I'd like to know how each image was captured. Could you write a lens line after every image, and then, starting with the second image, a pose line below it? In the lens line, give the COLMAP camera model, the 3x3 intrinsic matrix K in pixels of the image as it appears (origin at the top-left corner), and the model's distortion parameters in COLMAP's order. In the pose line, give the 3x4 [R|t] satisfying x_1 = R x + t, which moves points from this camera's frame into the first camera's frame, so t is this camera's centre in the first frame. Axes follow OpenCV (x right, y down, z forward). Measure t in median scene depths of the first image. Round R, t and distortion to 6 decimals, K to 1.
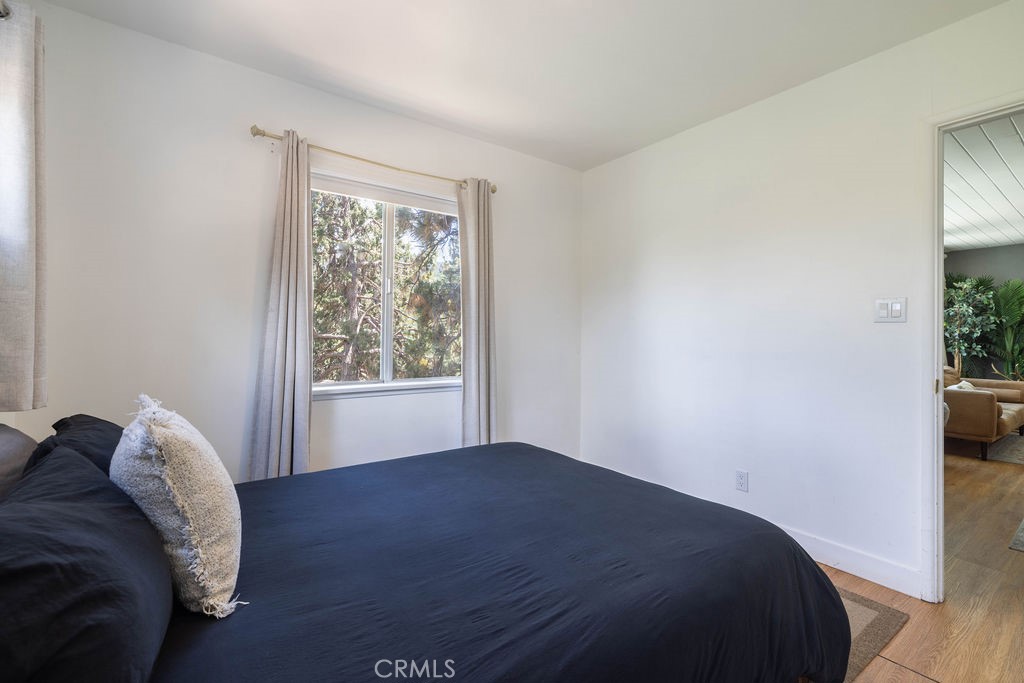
lens RADIAL K [[435.1, 0, 528.4], [0, 435.1, 328.9], [0, 0, 1]] dist [0.001702, 0.000170]
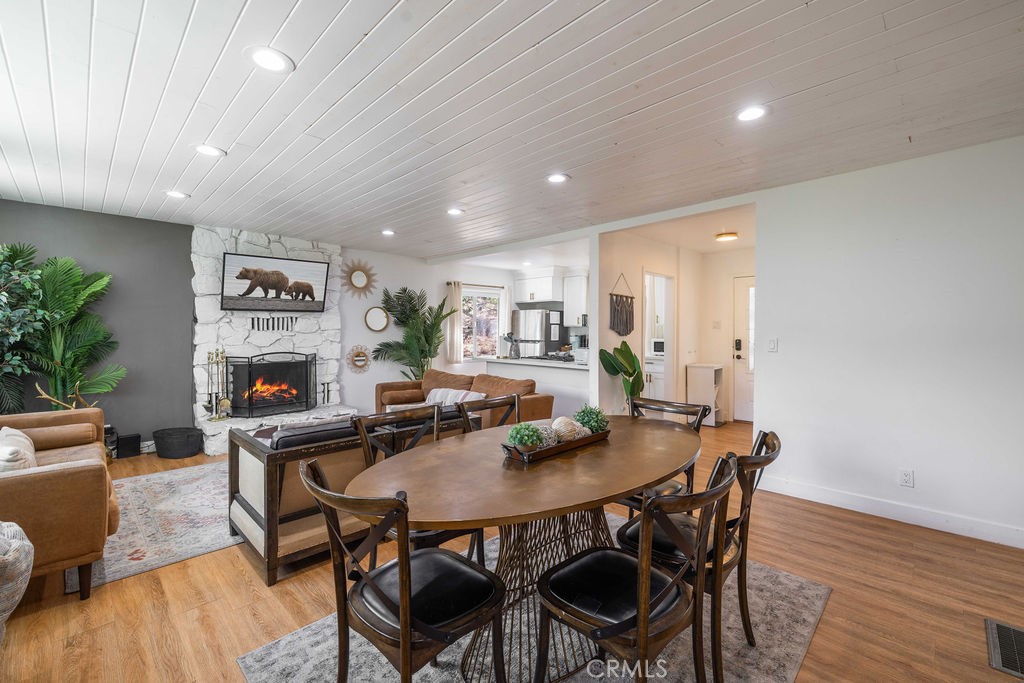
lens RADIAL K [[435.1, 0, 516.0], [0, 435.1, 336.9], [0, 0, 1]] dist [0.001702, 0.000170]
pose [[-0.152264, -0.019756, 0.988142, 0.321943], [-0.014381, 0.999739, 0.017772, -0.009805], [-0.988235, -0.011504, -0.152509, 0.399525]]
